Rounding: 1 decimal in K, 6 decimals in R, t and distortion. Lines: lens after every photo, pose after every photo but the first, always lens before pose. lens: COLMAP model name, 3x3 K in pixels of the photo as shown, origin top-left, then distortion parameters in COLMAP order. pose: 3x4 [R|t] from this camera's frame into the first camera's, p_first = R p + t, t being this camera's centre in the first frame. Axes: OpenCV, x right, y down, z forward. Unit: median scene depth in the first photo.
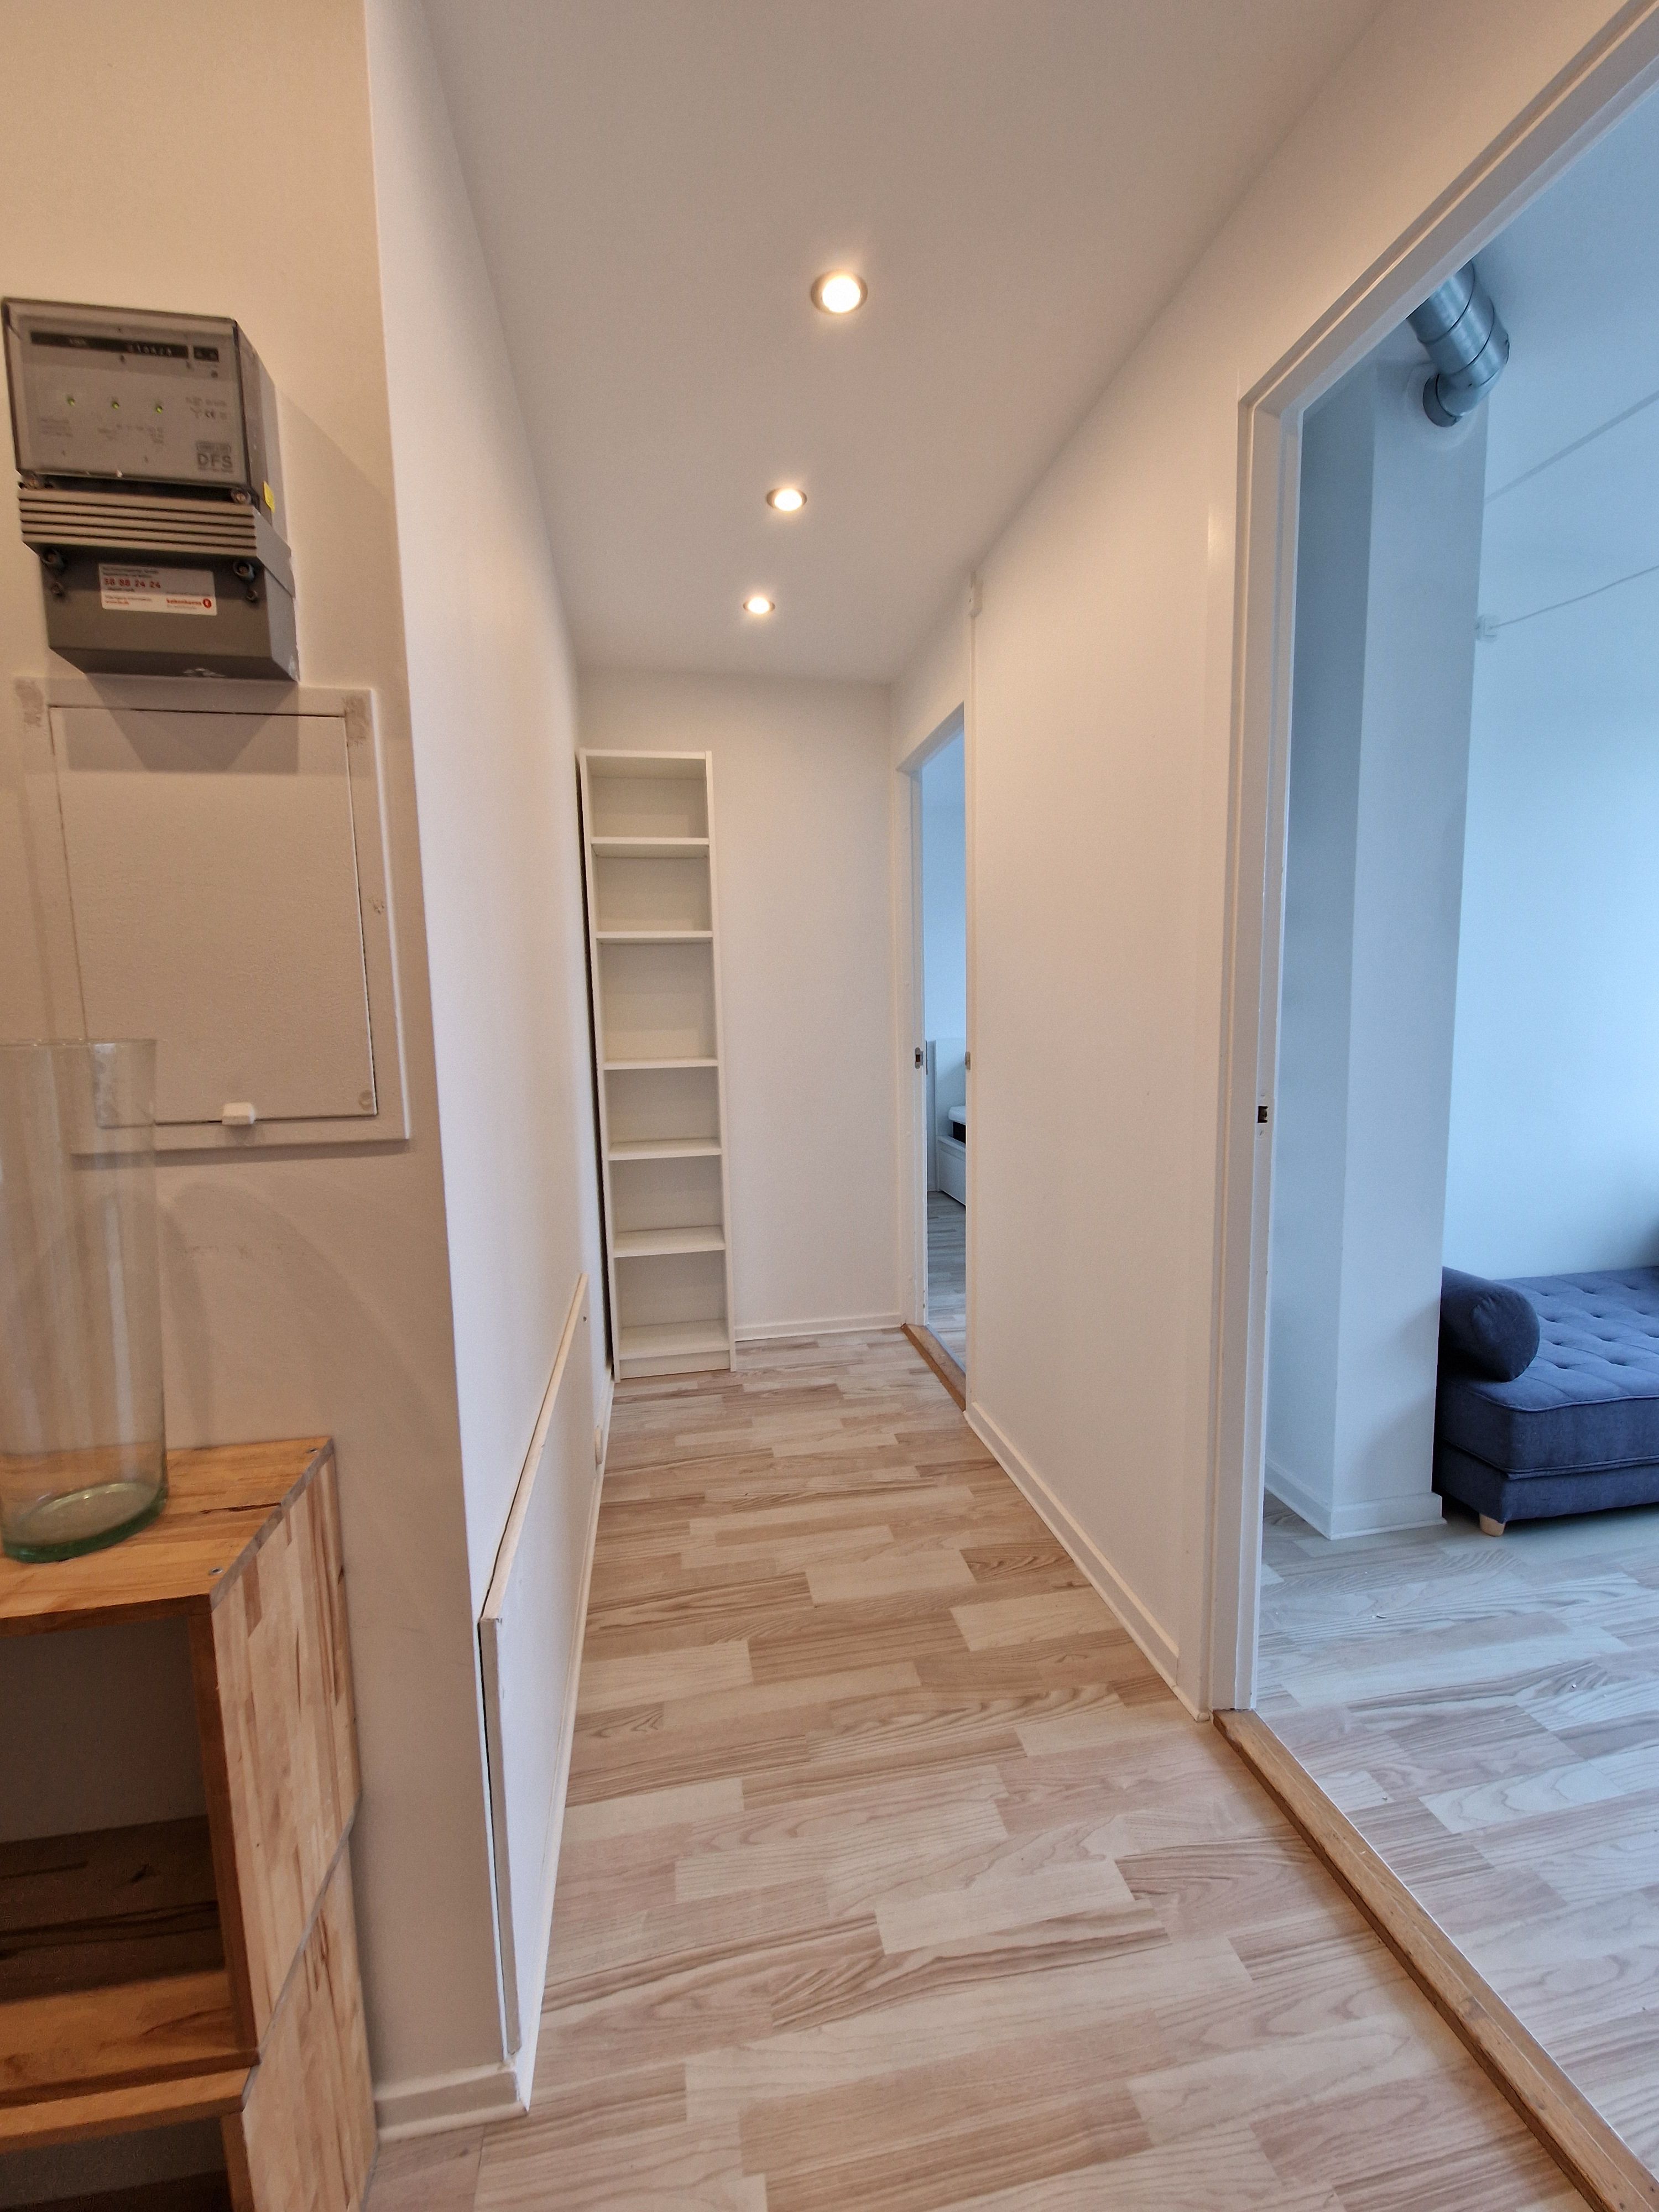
lens RADIAL K [[894.0, 0, 823.4], [0, 894.0, 1104.9], [0, 0, 1]] dist [-0.002223, -0.000449]
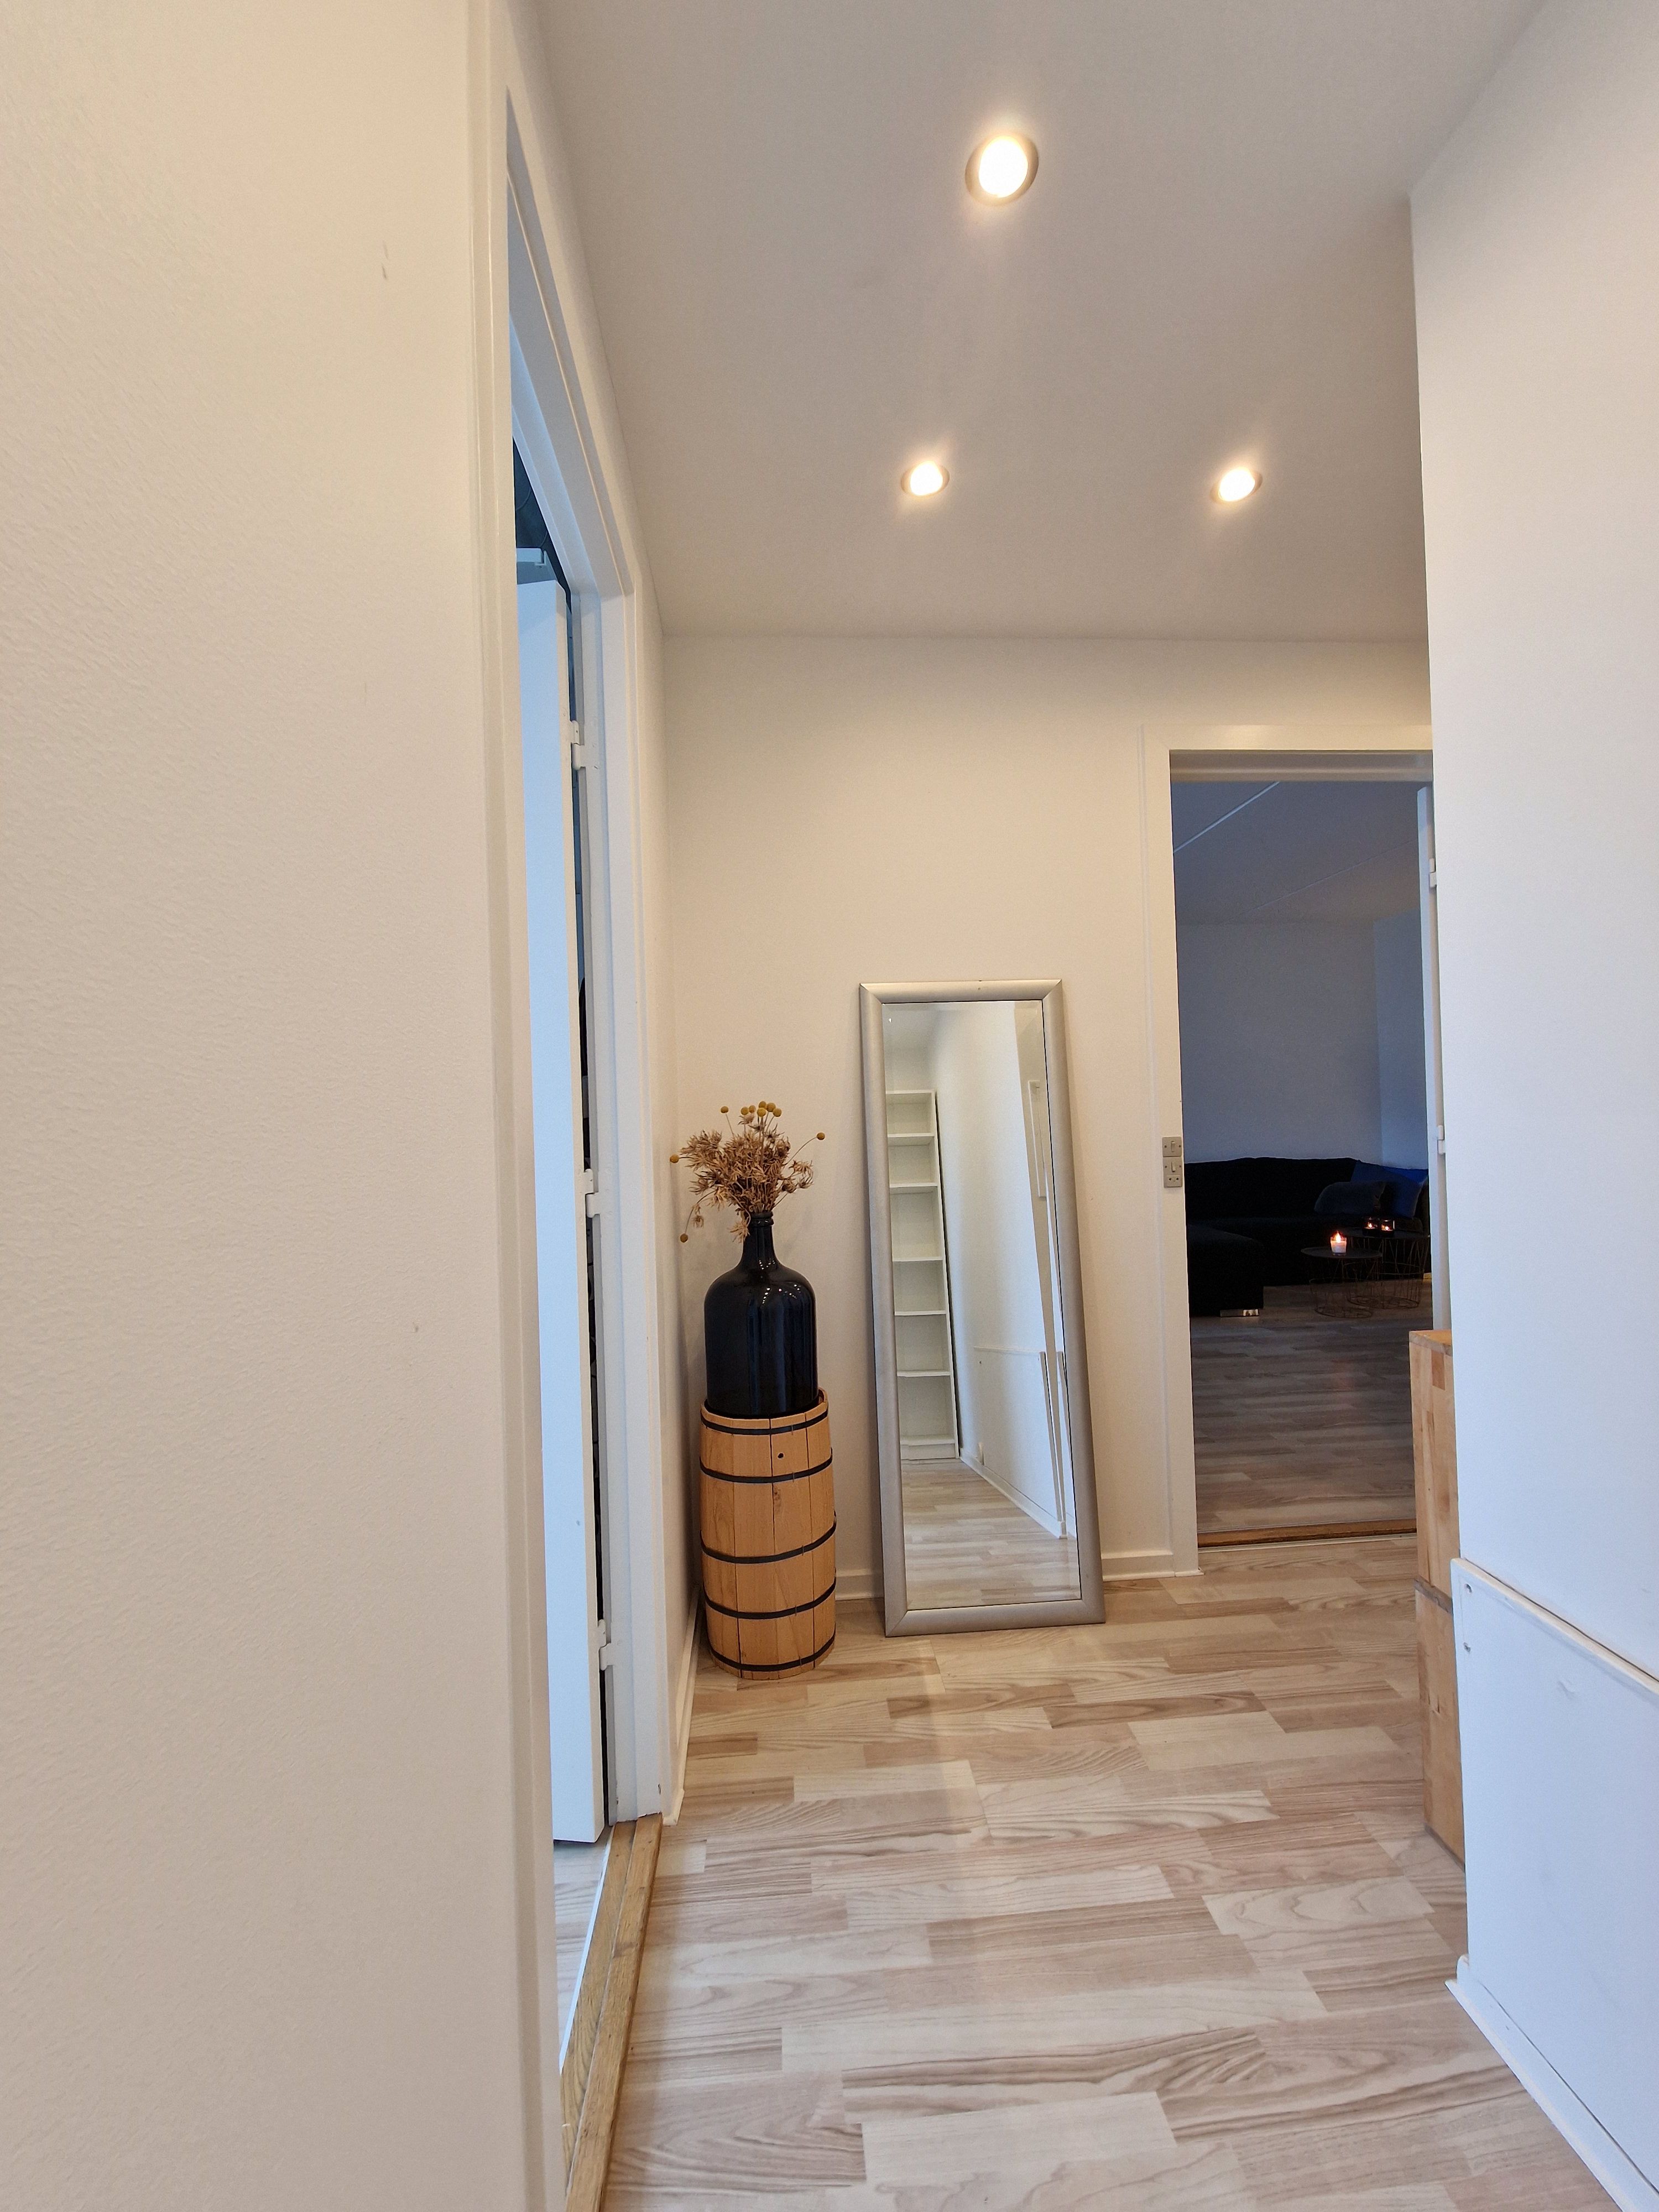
lens RADIAL K [[894.0, 0, 831.8], [0, 894.0, 1100.0], [0, 0, 1]] dist [-0.002223, -0.000449]
pose [[-0.991828, 0.052690, 0.116193, 0.248425], [0.063604, 0.993696, 0.092316, -0.175477], [-0.110596, 0.098952, -0.988927, 1.911123]]
